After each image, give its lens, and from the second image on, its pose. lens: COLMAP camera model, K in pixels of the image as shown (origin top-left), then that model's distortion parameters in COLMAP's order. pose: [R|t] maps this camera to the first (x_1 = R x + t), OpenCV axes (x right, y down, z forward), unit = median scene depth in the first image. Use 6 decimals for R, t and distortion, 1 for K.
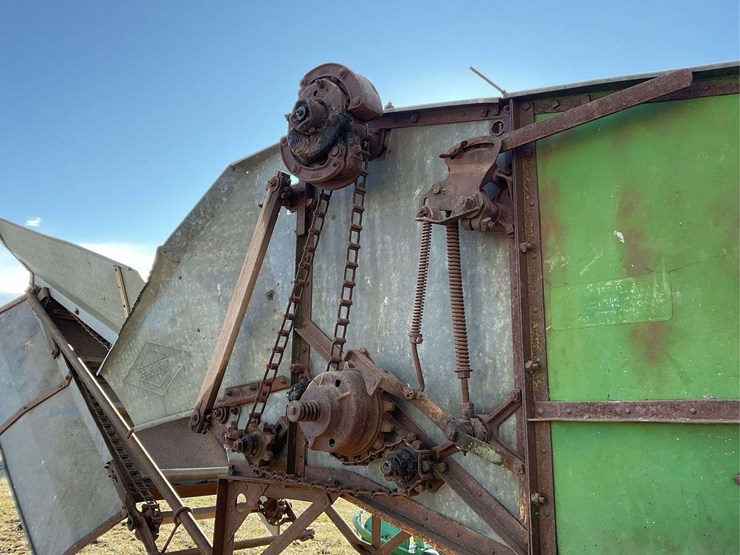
lens RADIAL K [[625.0, 0, 366.7], [0, 625.0, 279.0], [0, 0, 1]] dist [0.094240, -0.185363]
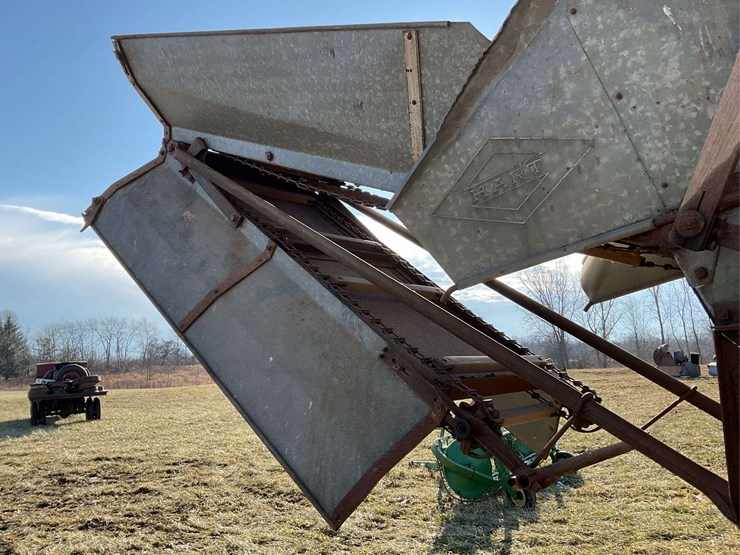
lens RADIAL K [[625.0, 0, 366.7], [0, 625.0, 279.0], [0, 0, 1]] dist [0.094240, -0.185363]
pose [[0.998310, -0.056201, 0.014798, -0.410871], [0.054637, 0.994386, 0.090612, 0.145779], [-0.019807, -0.089650, 0.995776, 0.320586]]
